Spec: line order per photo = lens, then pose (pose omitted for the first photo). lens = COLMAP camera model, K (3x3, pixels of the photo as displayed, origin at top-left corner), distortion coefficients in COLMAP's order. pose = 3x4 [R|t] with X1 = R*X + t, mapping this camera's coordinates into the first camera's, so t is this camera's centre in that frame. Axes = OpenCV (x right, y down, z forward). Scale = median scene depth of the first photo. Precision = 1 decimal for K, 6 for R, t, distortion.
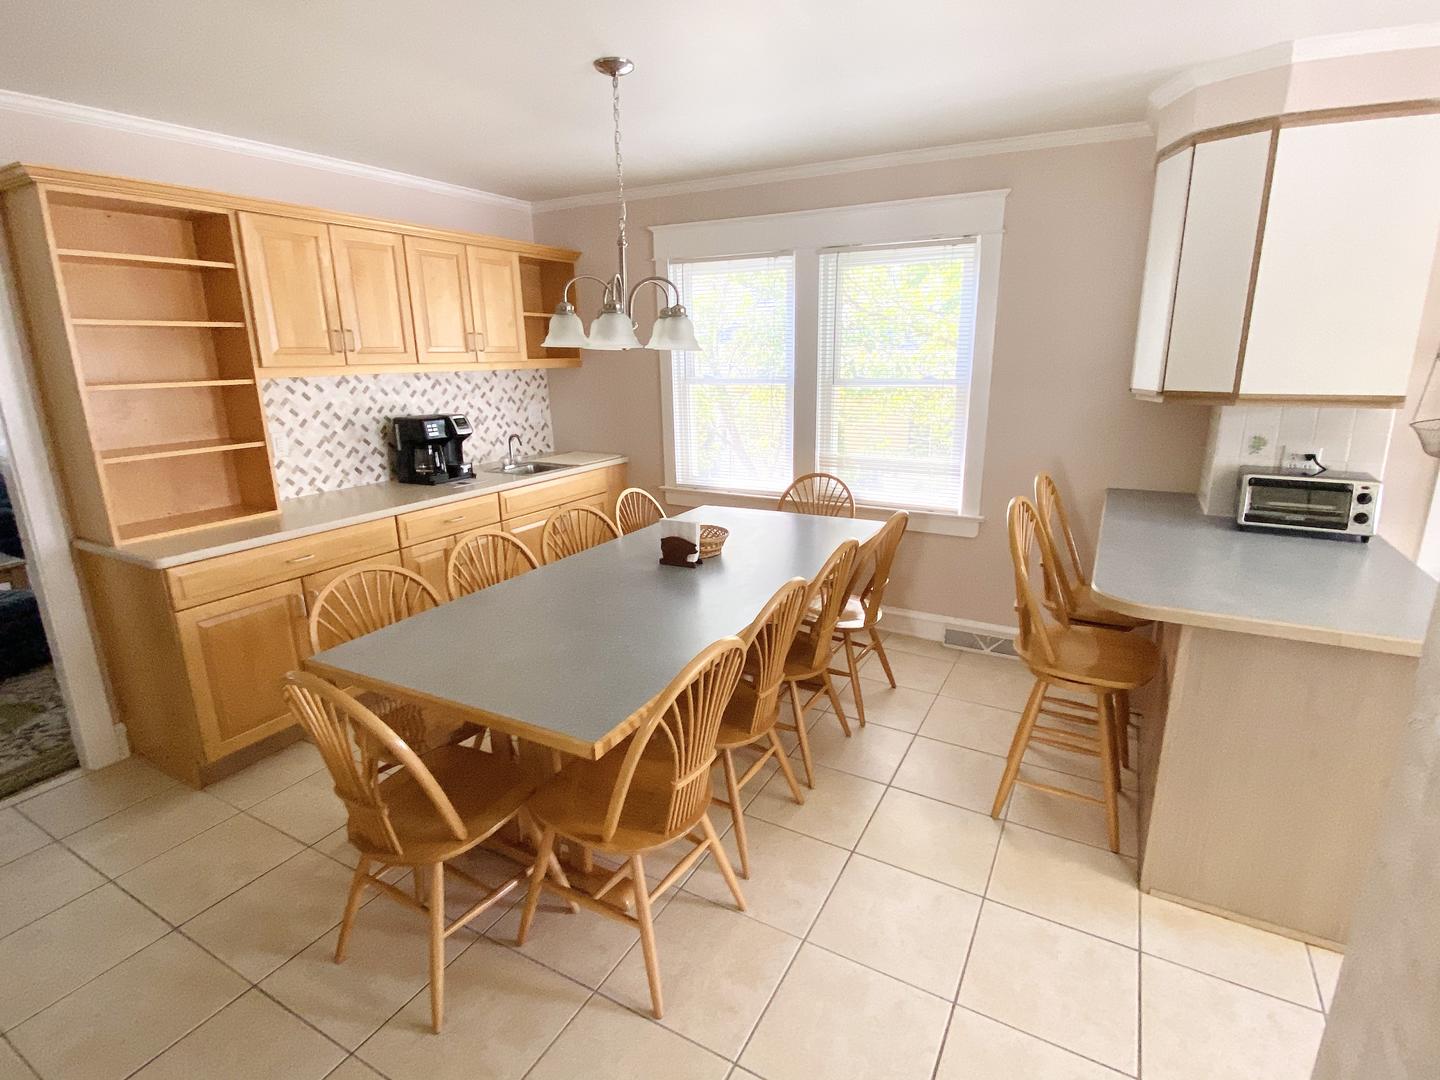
lens RADIAL K [[723.0, 0, 722.3], [0, 723.0, 535.9], [0, 0, 1]] dist [-0.002418, -0.002997]
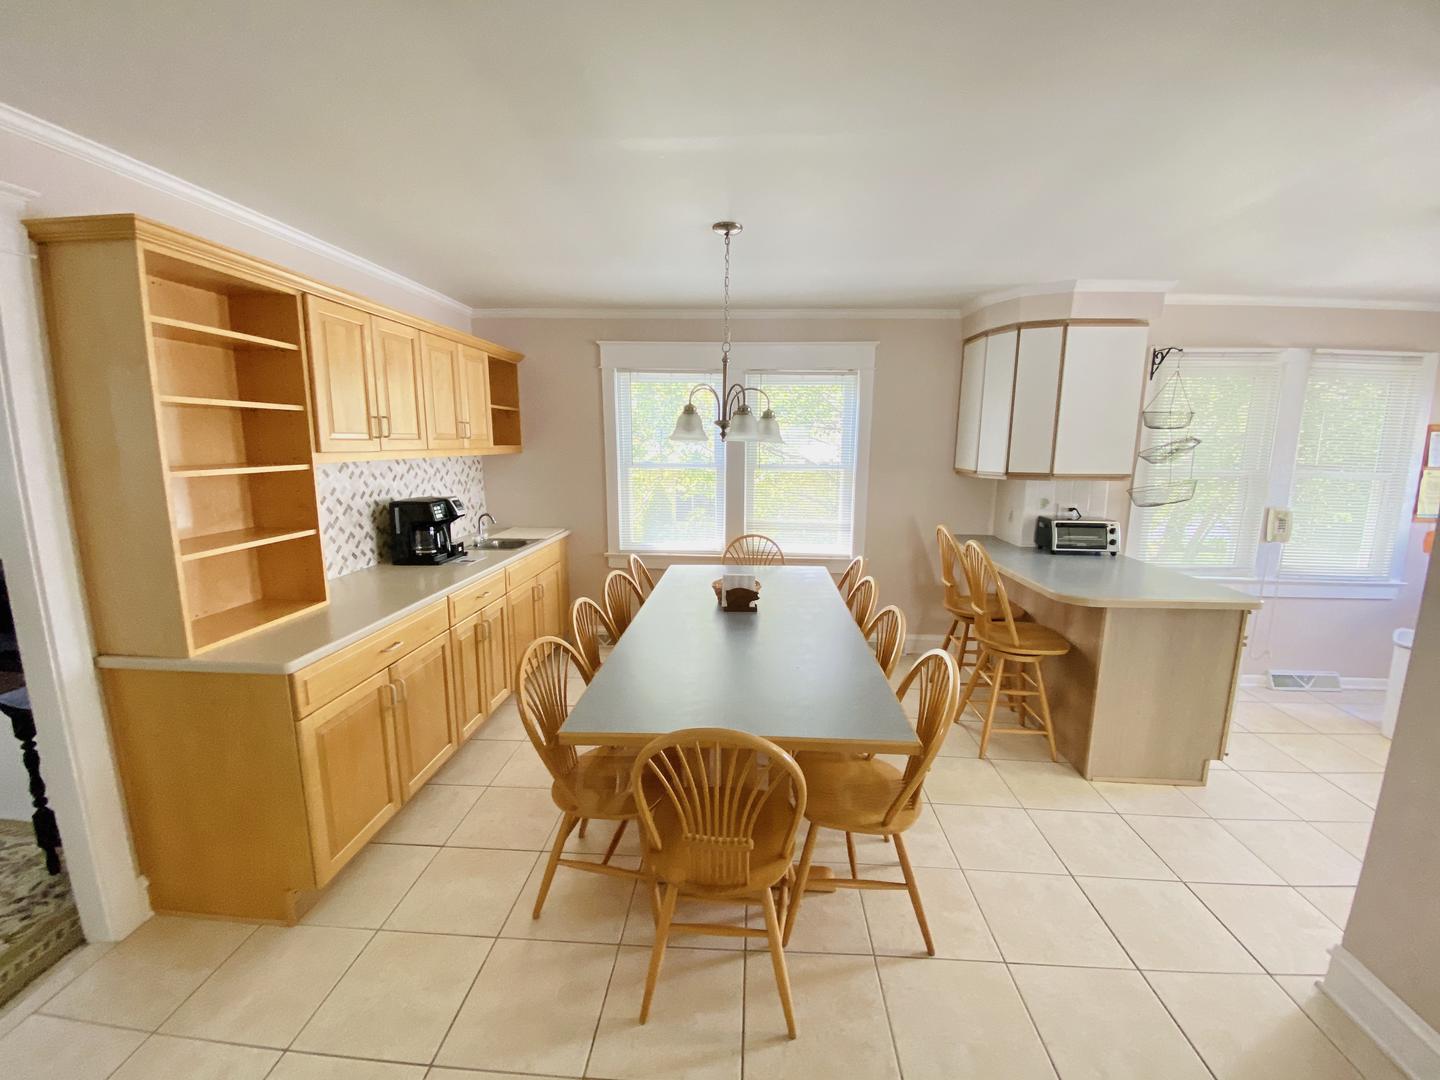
lens RADIAL K [[580.5, 0, 721.3], [0, 580.5, 540.0], [0, 0, 1]] dist [-0.010160, -0.001193]
pose [[0.902943, -0.054290, 0.426318, -0.399029], [0.089076, 0.994089, -0.062070, -0.018319], [-0.420428, 0.094020, 0.902441, 0.076964]]
